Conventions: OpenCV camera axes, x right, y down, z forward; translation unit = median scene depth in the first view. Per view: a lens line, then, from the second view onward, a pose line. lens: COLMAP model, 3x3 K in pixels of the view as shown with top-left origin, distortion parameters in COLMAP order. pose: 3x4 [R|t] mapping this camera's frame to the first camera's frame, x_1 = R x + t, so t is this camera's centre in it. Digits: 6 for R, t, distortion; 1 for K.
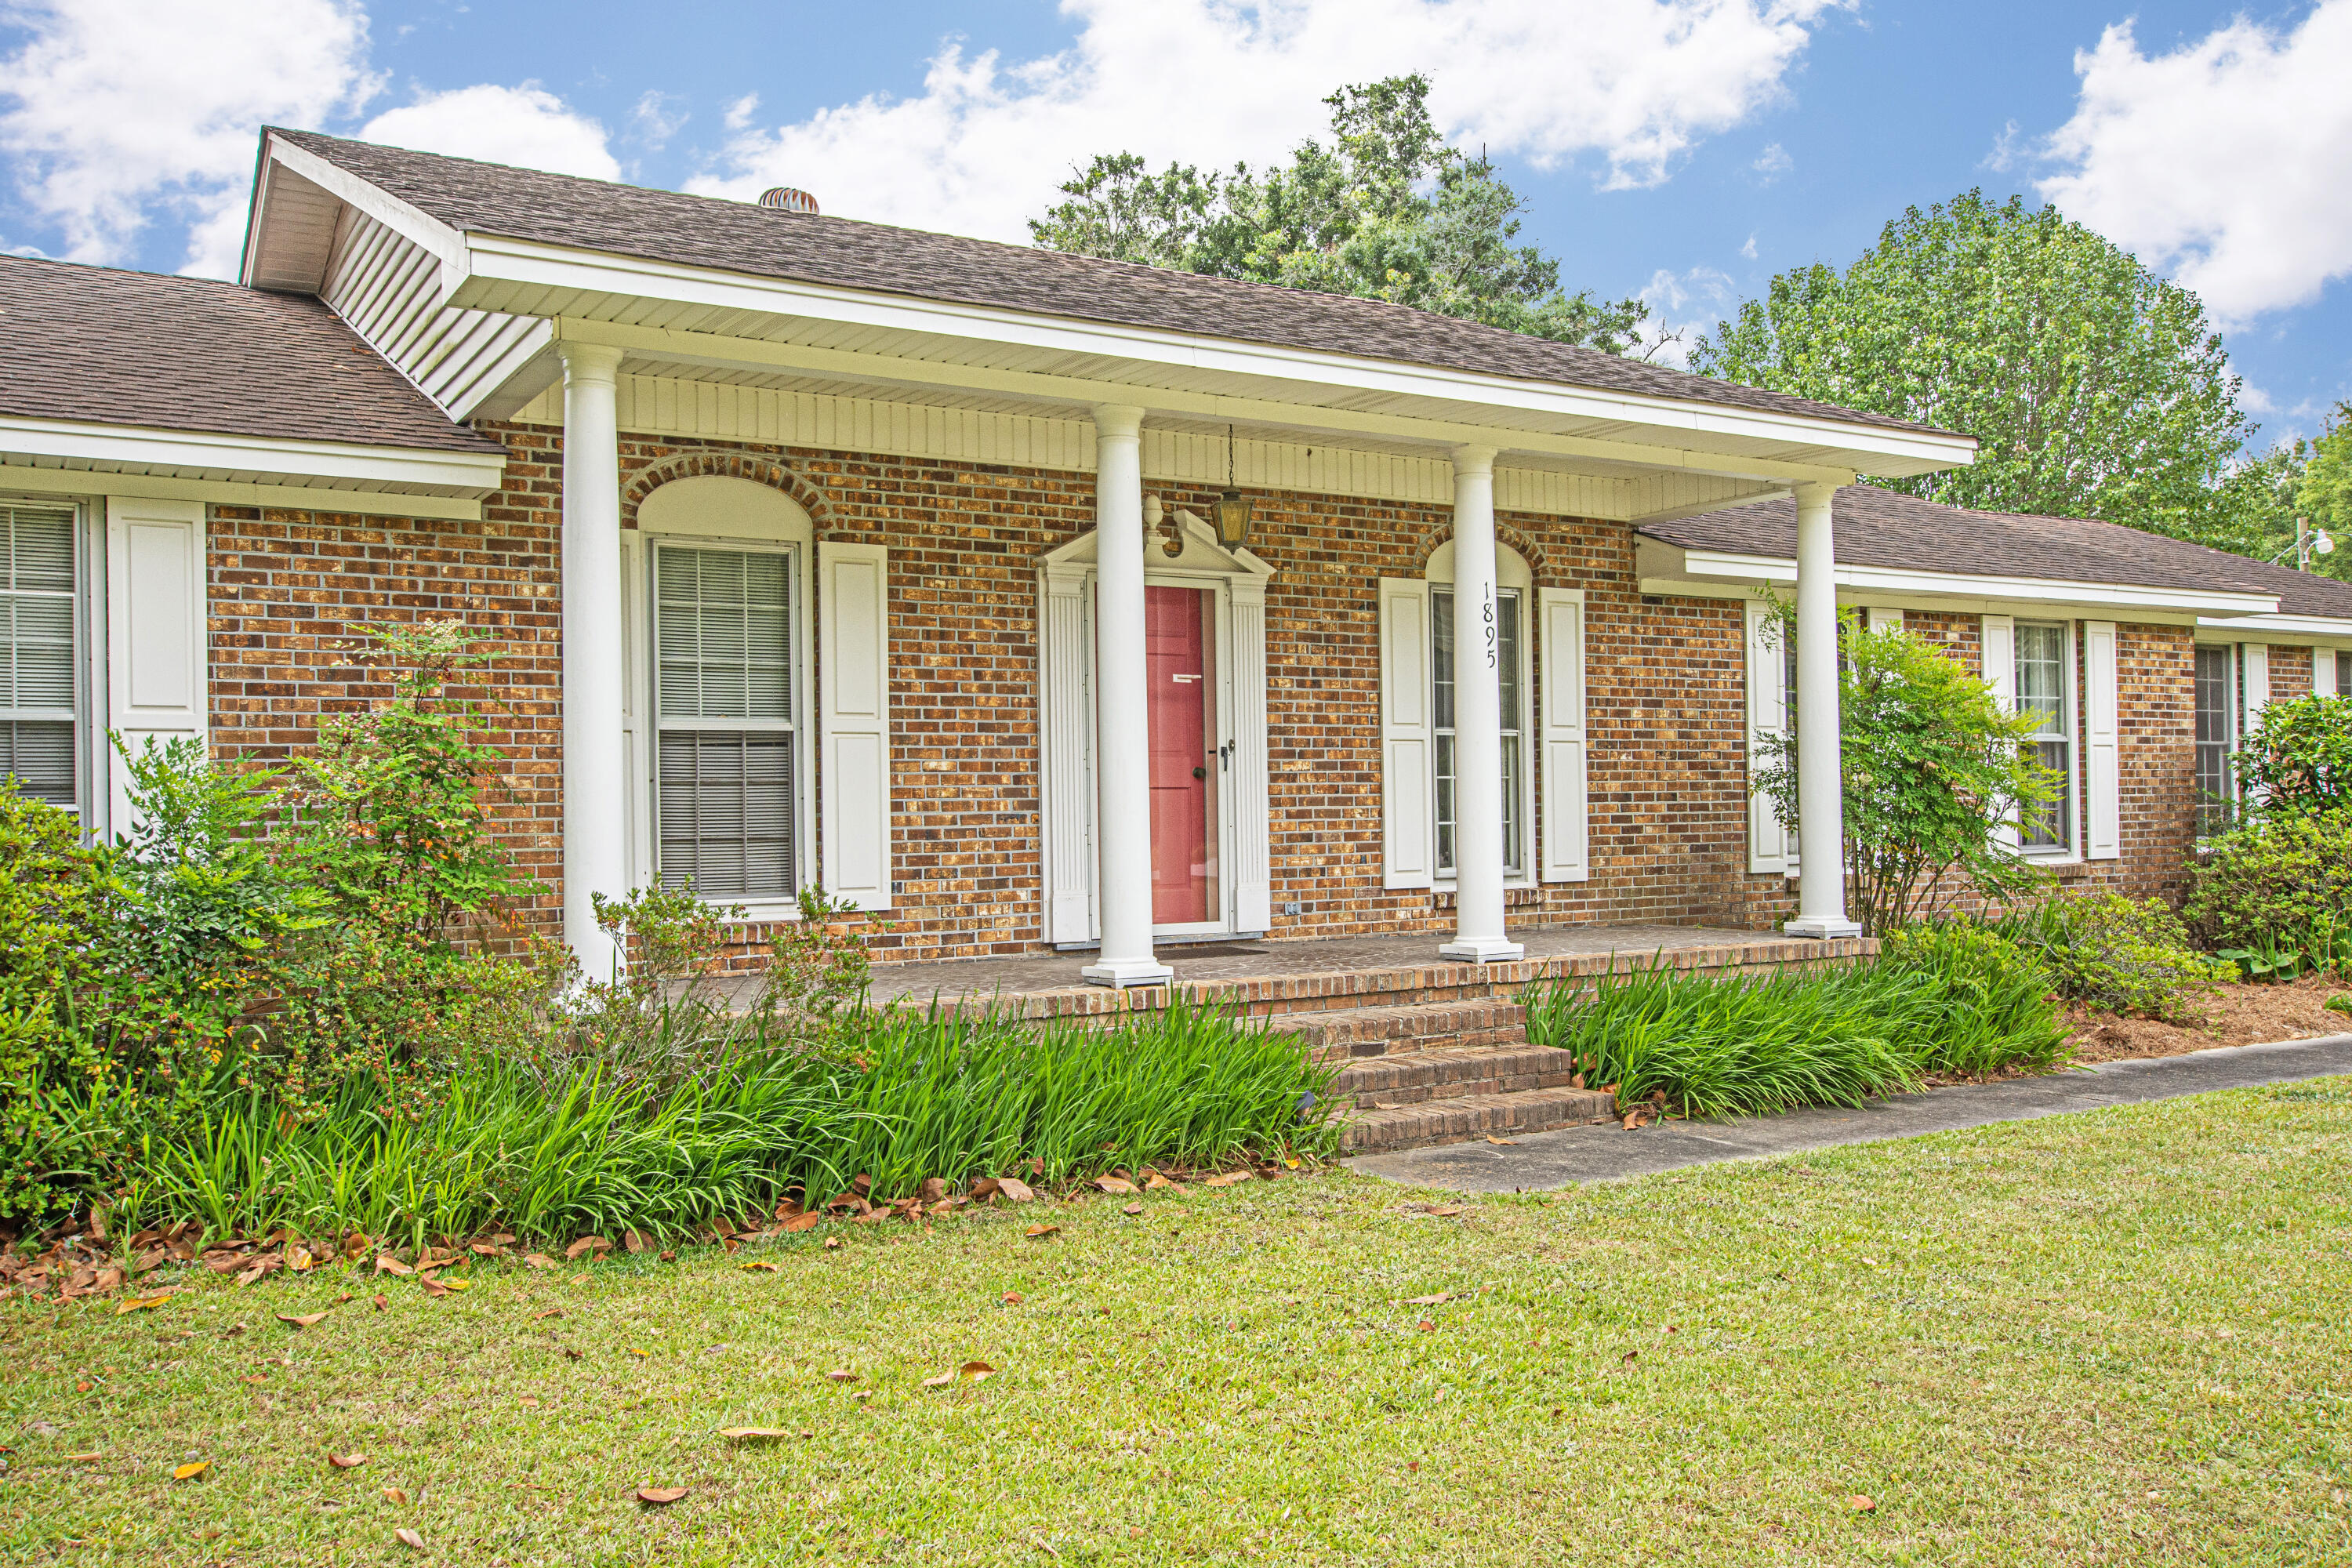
lens RADIAL K [[1953.7, 0, 1311.3], [0, 1953.7, 785.3], [0, 0, 1]] dist [0.006395, 0.002947]
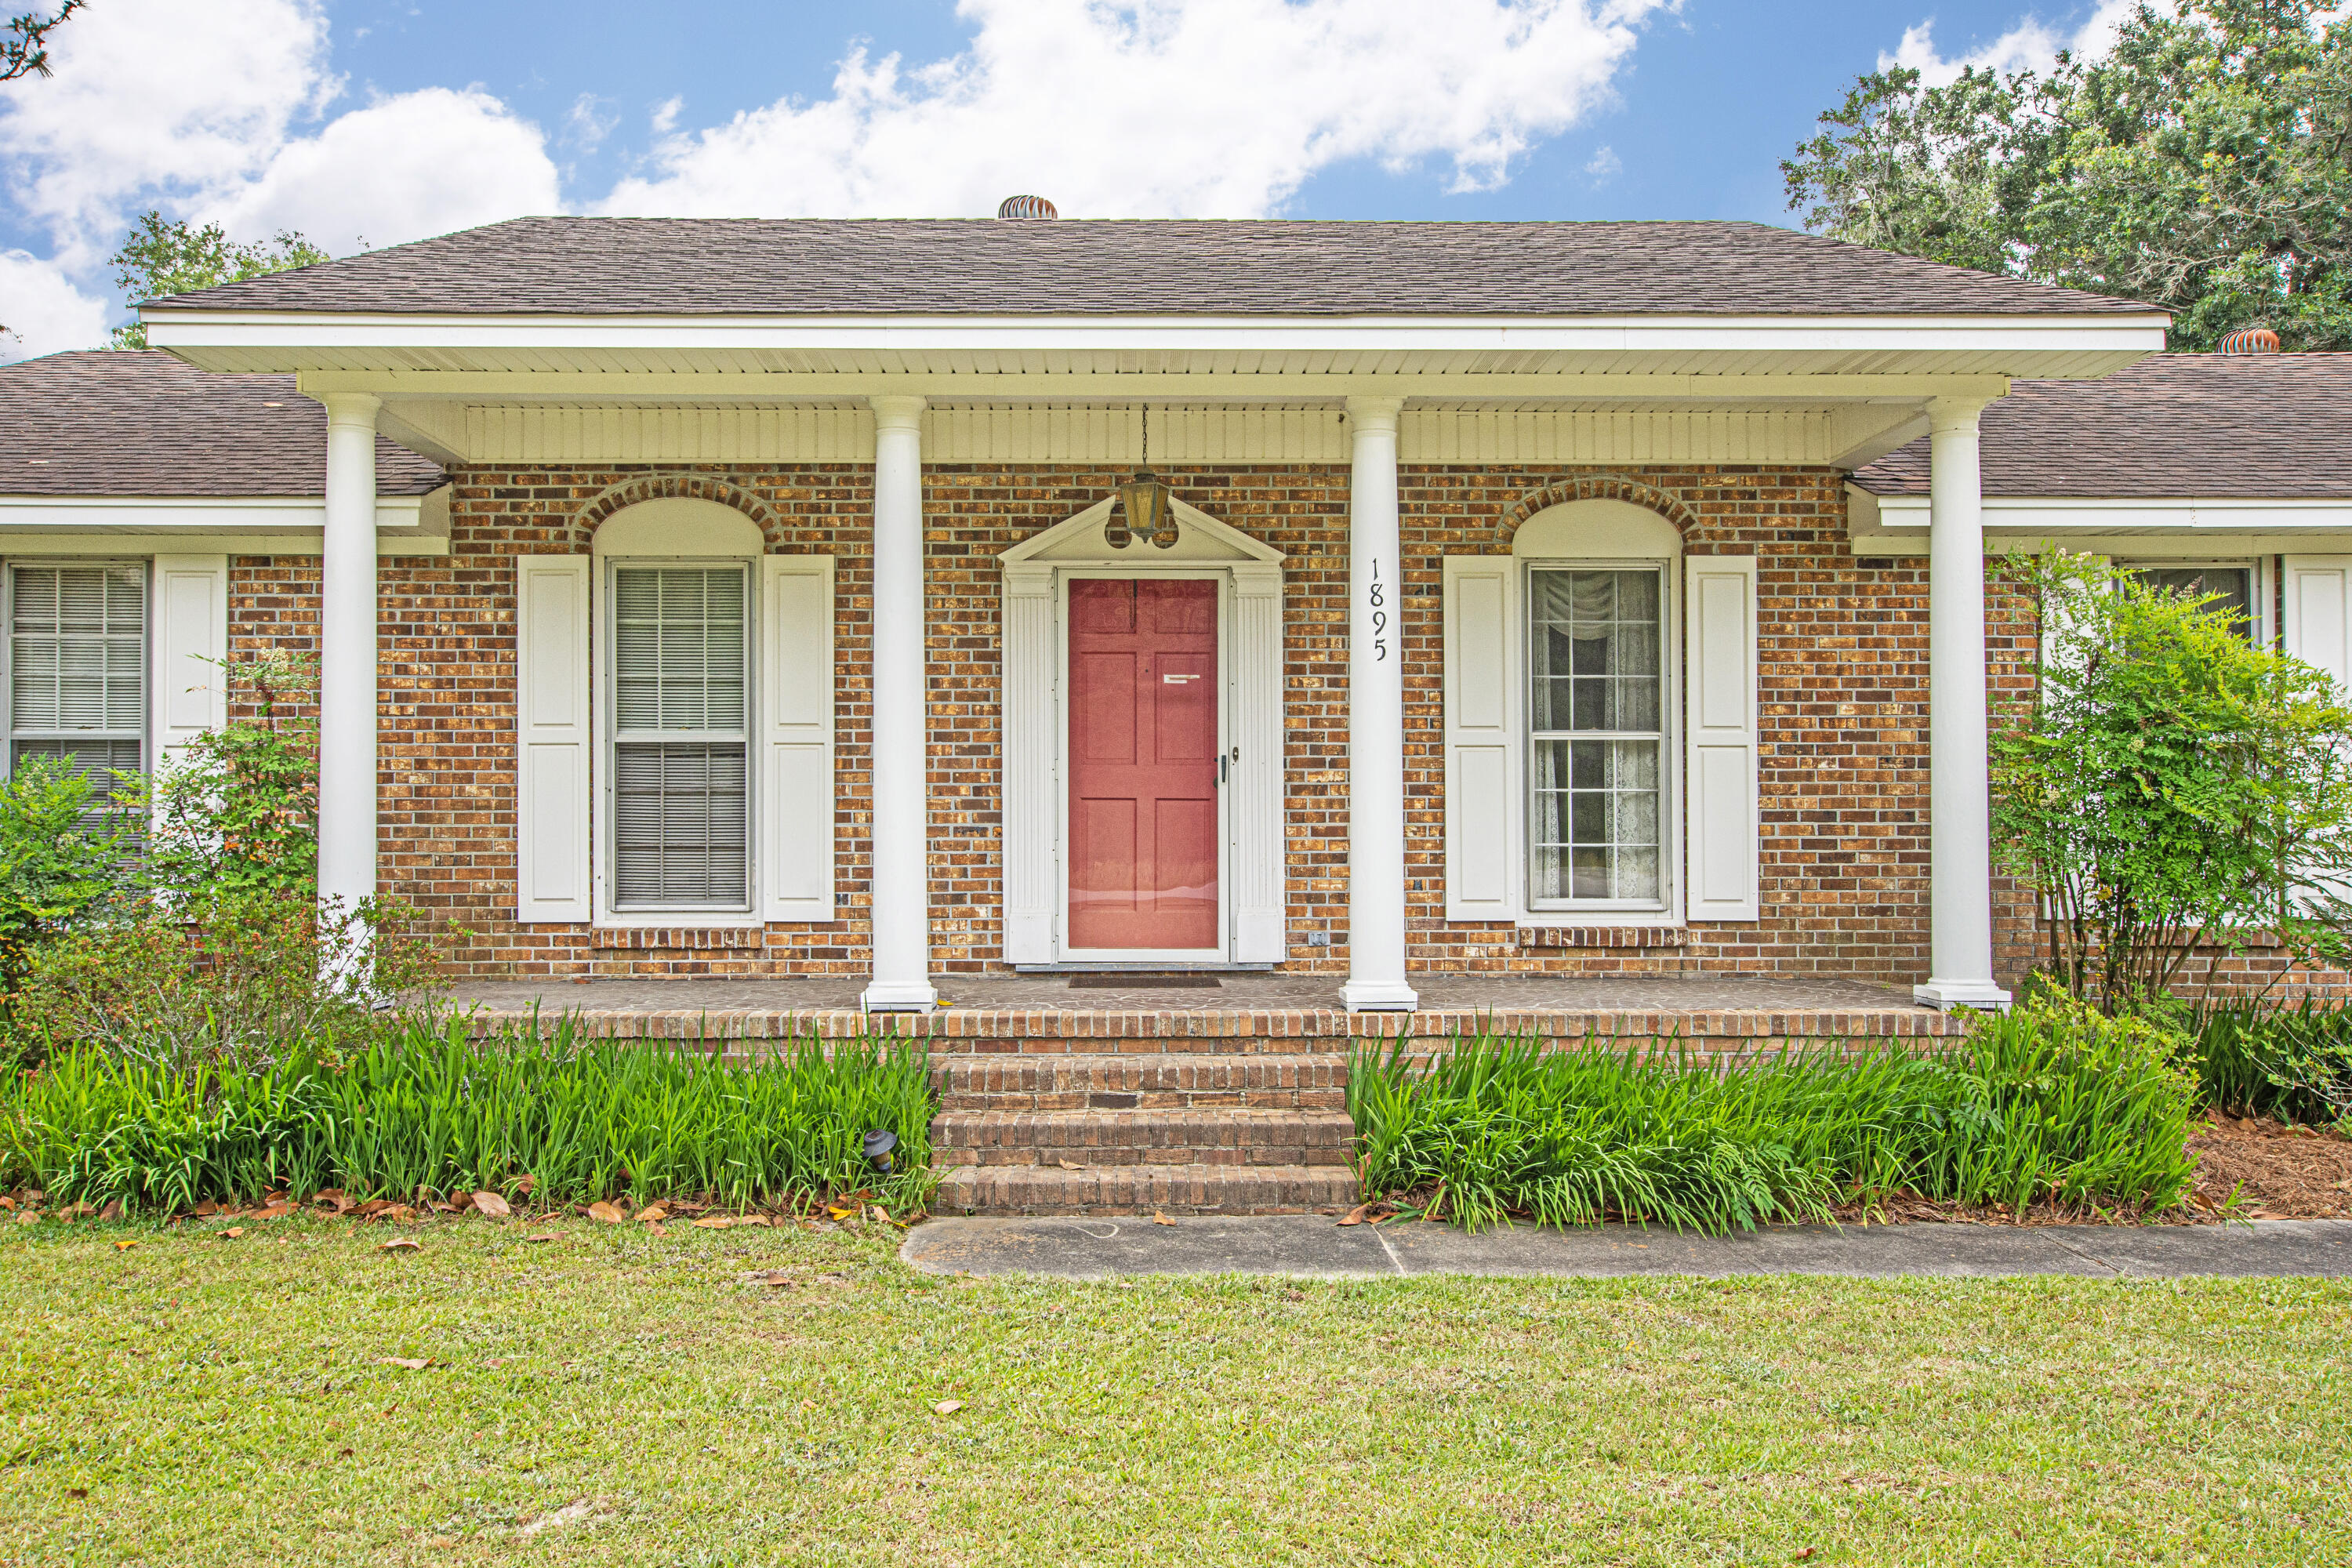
lens RADIAL K [[2068.0, 0, 1176.0], [0, 2068.0, 784.0], [0, 0, 1]] dist [0.004915, 0.009838]
pose [[0.848692, 0.003603, -0.528876, 0.466591], [-0.005316, 0.999984, -0.001718, -0.005035], [0.528861, 0.004269, 0.848698, 0.191589]]
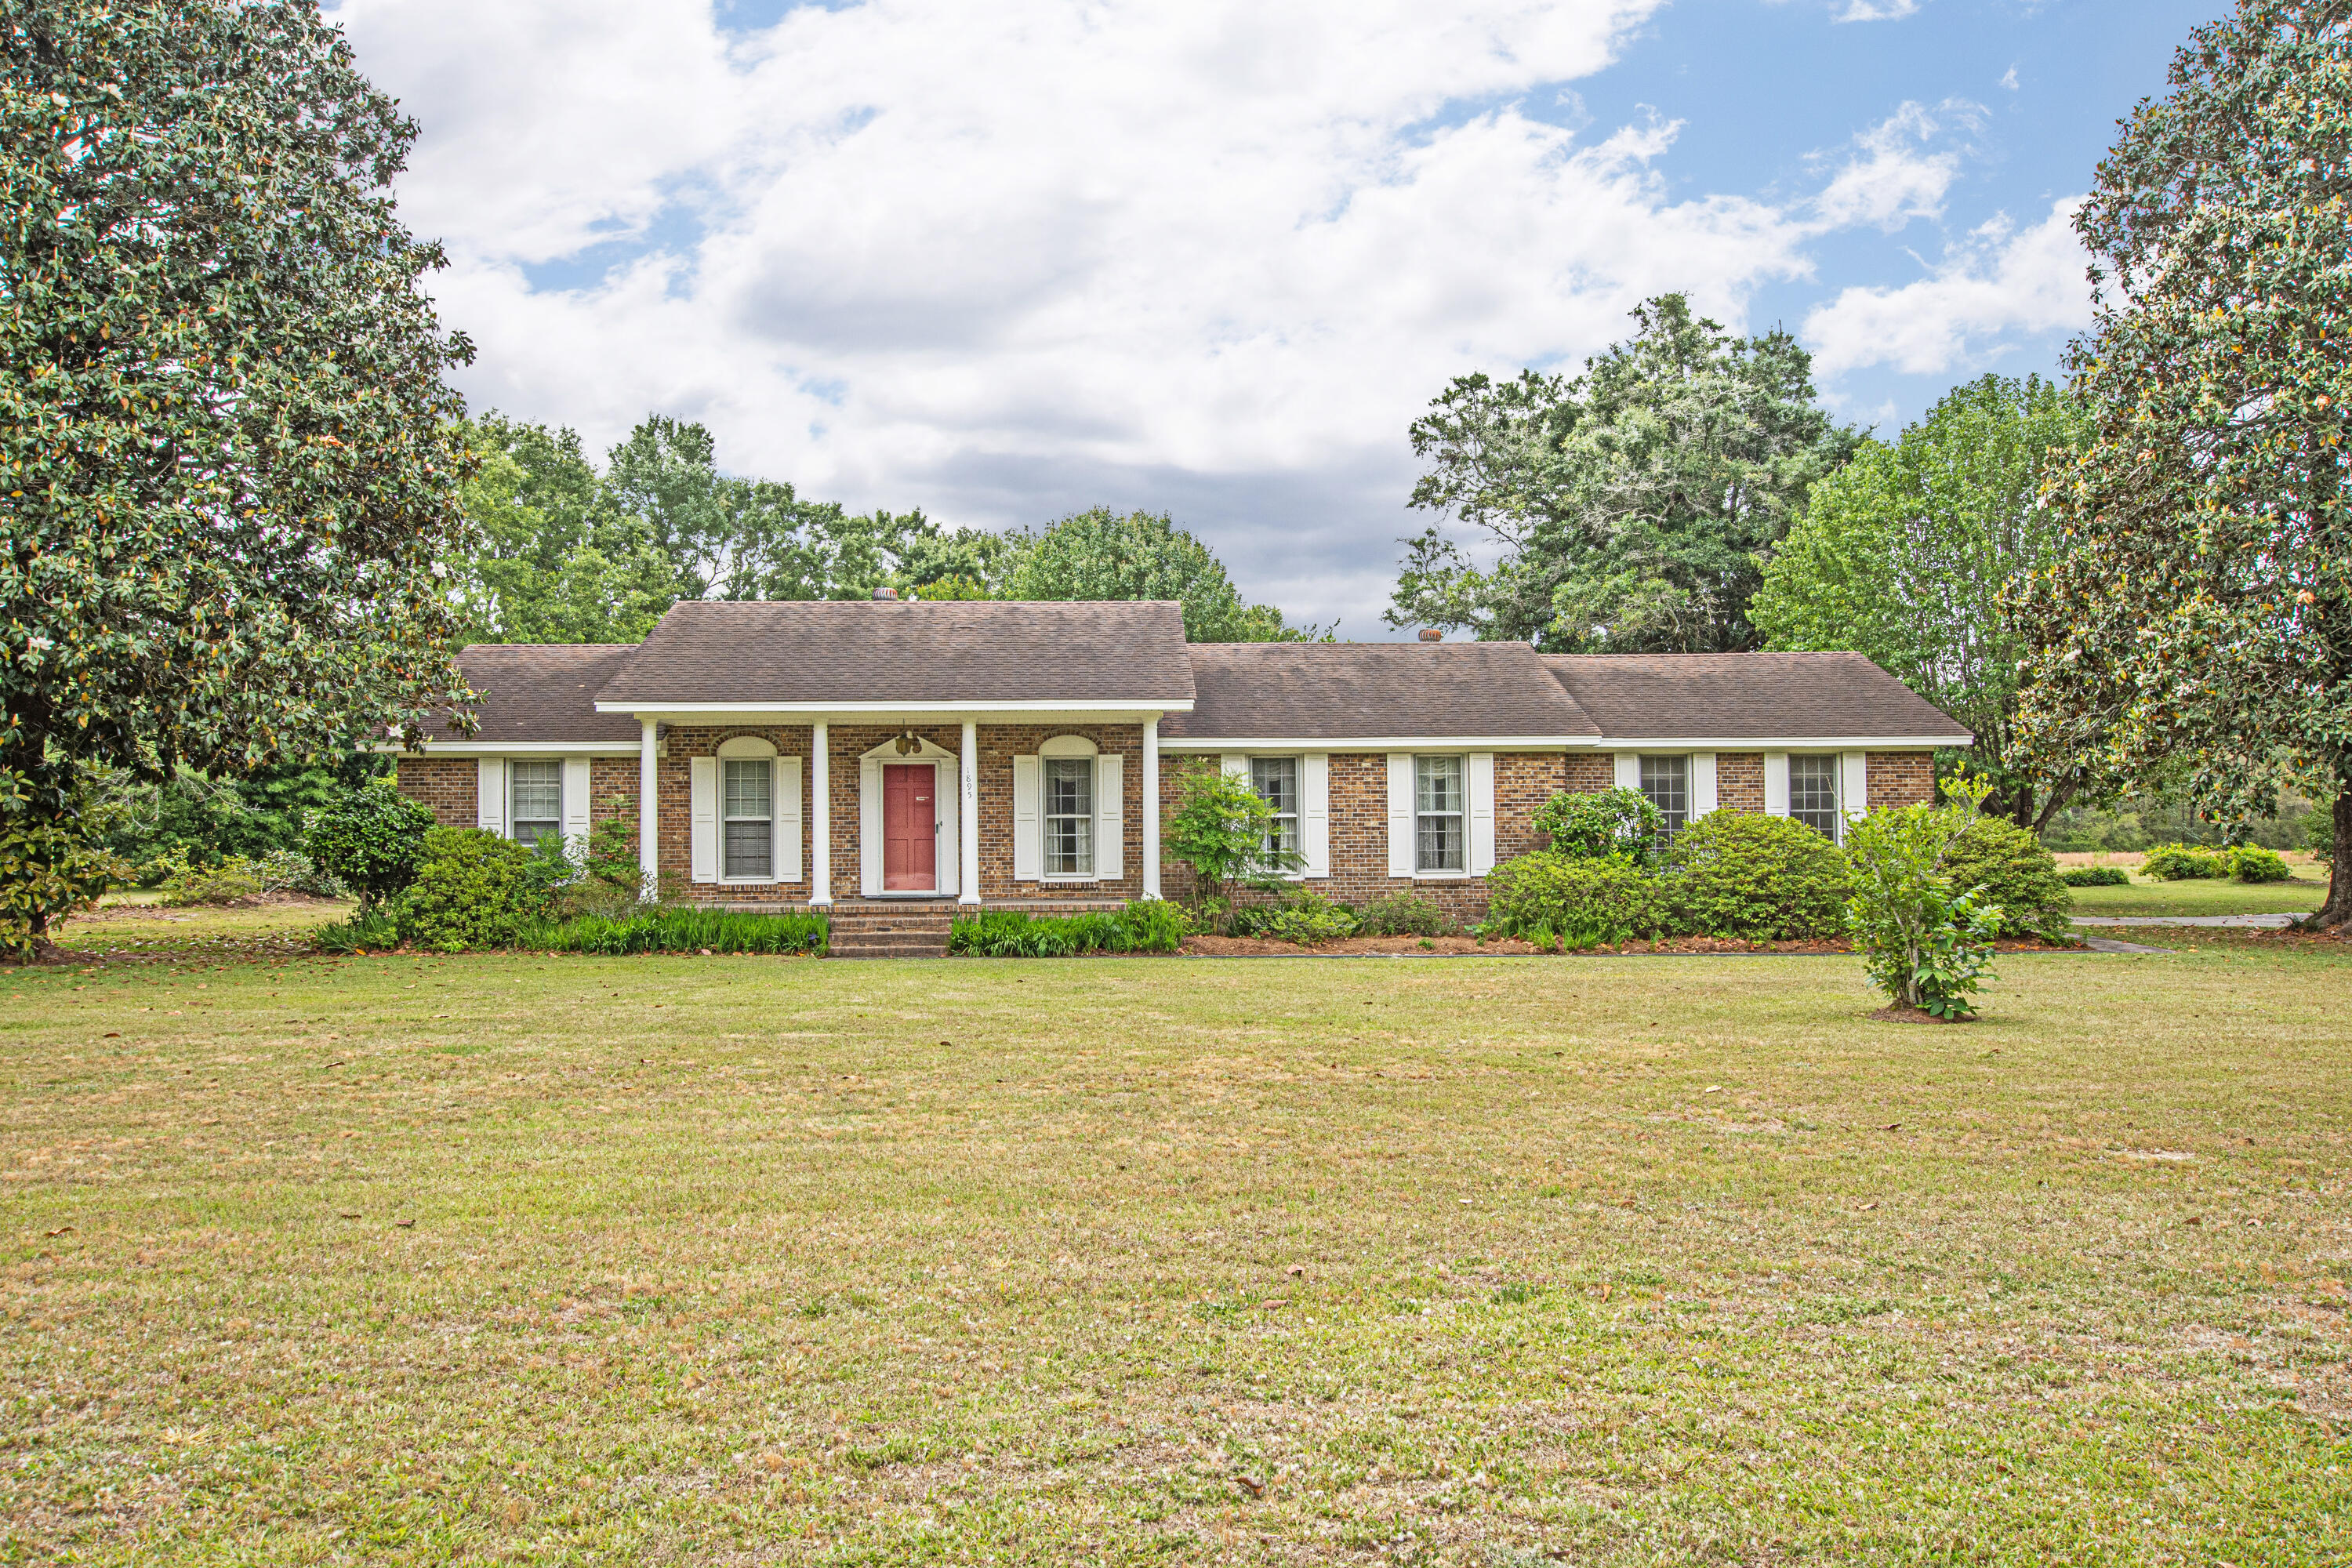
lens RADIAL K [[1953.7, 0, 1311.3], [0, 1953.7, 785.3], [0, 0, 1]] dist [0.006395, 0.002947]
pose [[0.888653, -0.003117, -0.458571, 1.710625], [-0.000685, 0.999967, -0.008125, -0.054147], [0.458581, 0.007535, 0.888621, -1.179147]]
